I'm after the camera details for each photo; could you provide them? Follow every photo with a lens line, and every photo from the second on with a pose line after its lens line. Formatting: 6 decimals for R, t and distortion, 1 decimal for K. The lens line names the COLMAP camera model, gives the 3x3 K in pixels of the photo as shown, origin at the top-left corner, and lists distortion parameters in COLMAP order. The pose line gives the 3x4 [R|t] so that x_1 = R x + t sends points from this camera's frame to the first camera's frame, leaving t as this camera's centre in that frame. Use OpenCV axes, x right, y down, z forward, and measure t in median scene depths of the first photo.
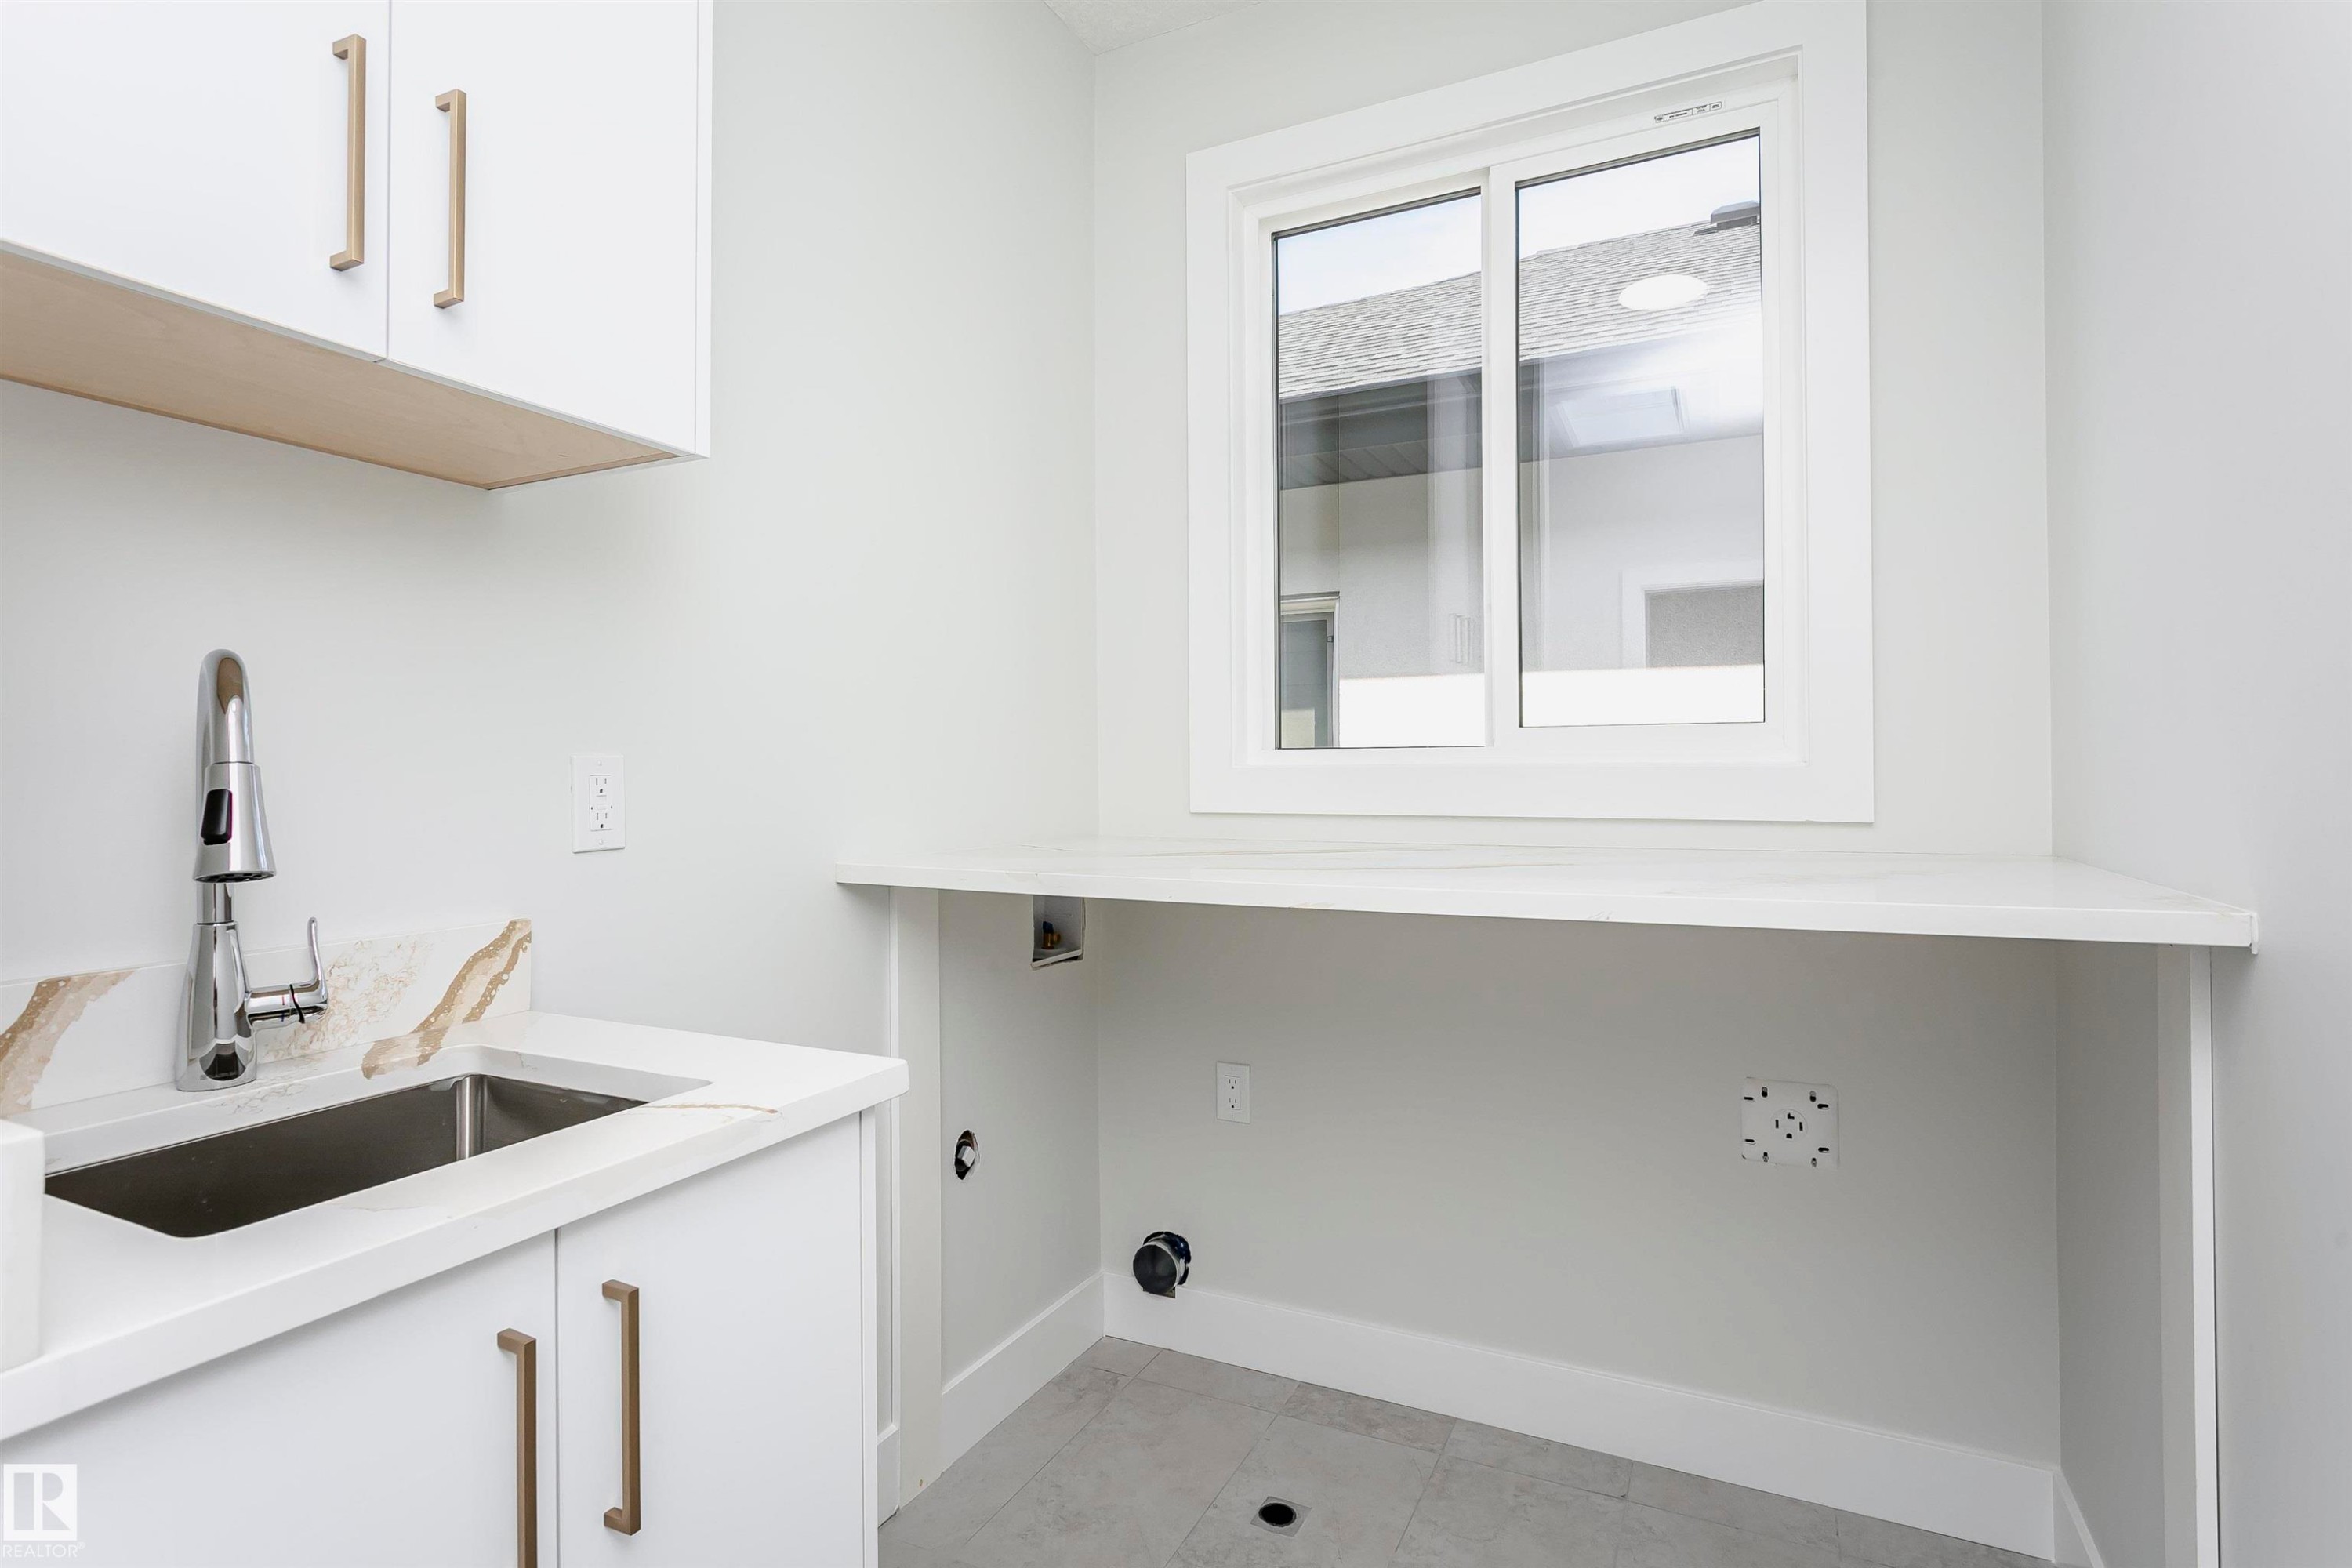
lens RADIAL K [[1211.9, 0, 1173.7], [0, 1211.9, 769.8], [0, 0, 1]] dist [0.000756, -0.000018]
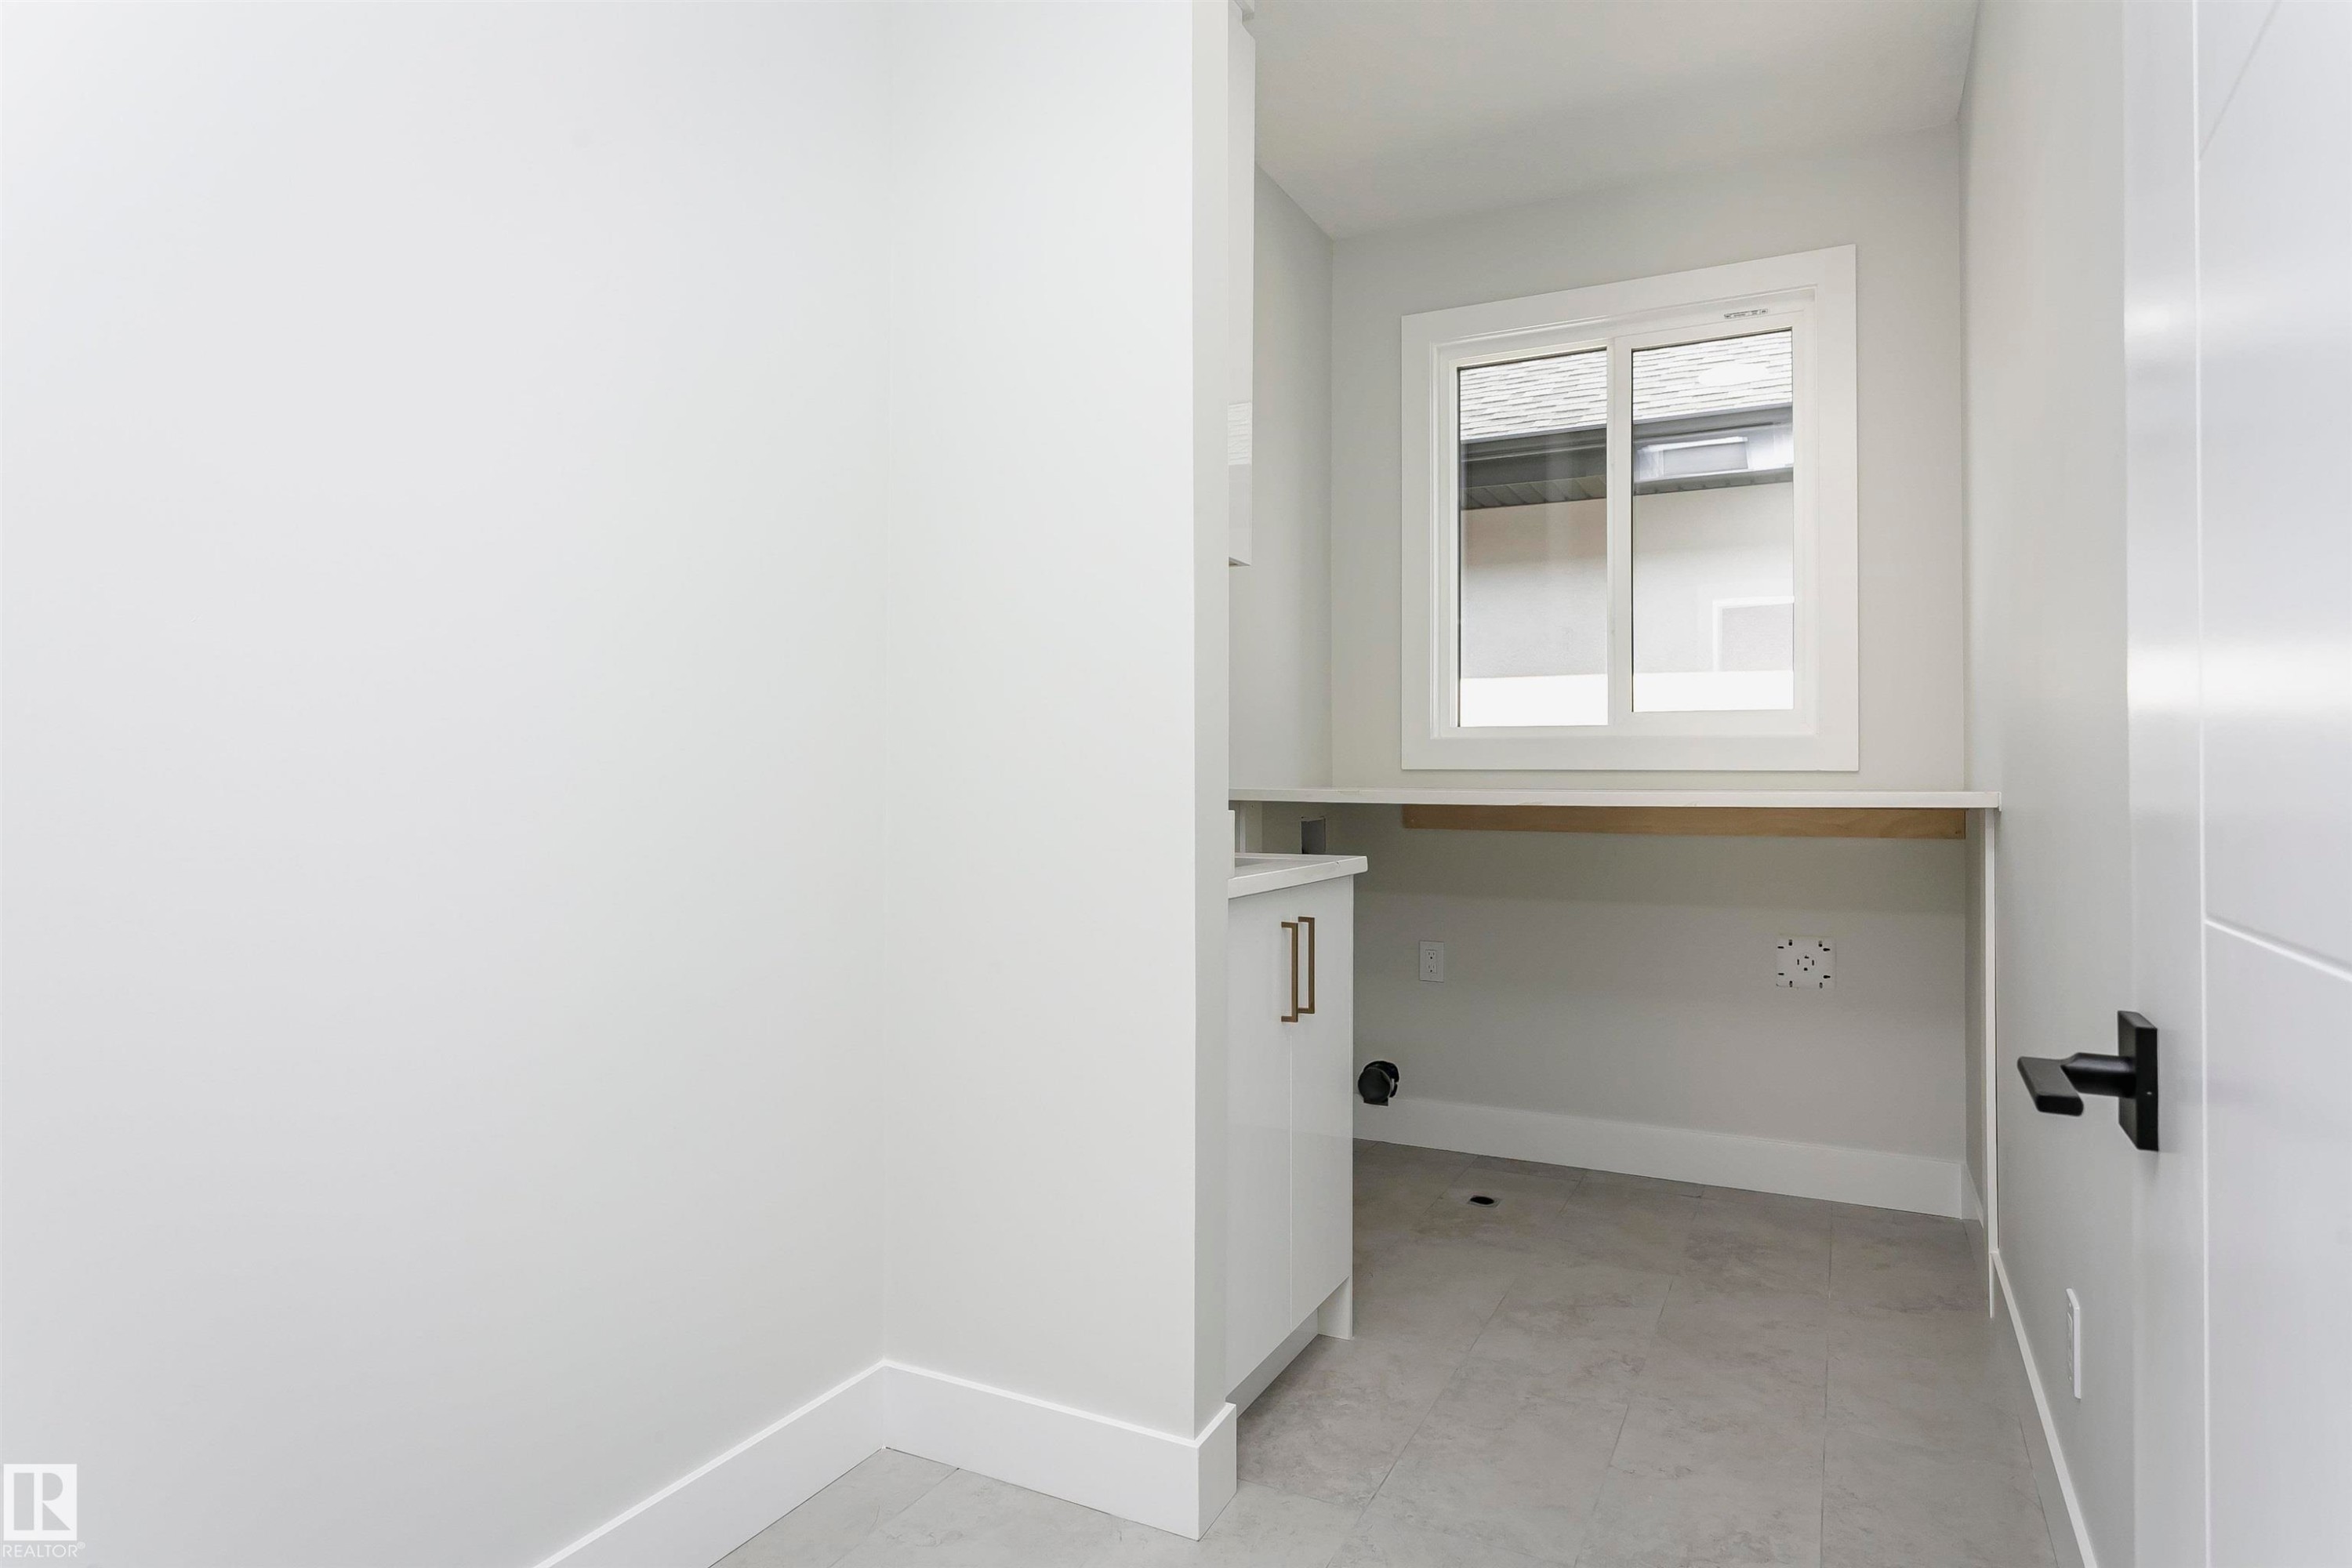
lens RADIAL K [[1386.6, 0, 1170.7], [0, 1386.6, 779.0], [0, 0, 1]] dist [-0.001463, 0.000109]
pose [[0.999962, 0.007699, -0.004158, -0.302524], [-0.007715, 0.999963, -0.003873, 0.065252], [0.004128, 0.003905, 0.999984, -0.780676]]
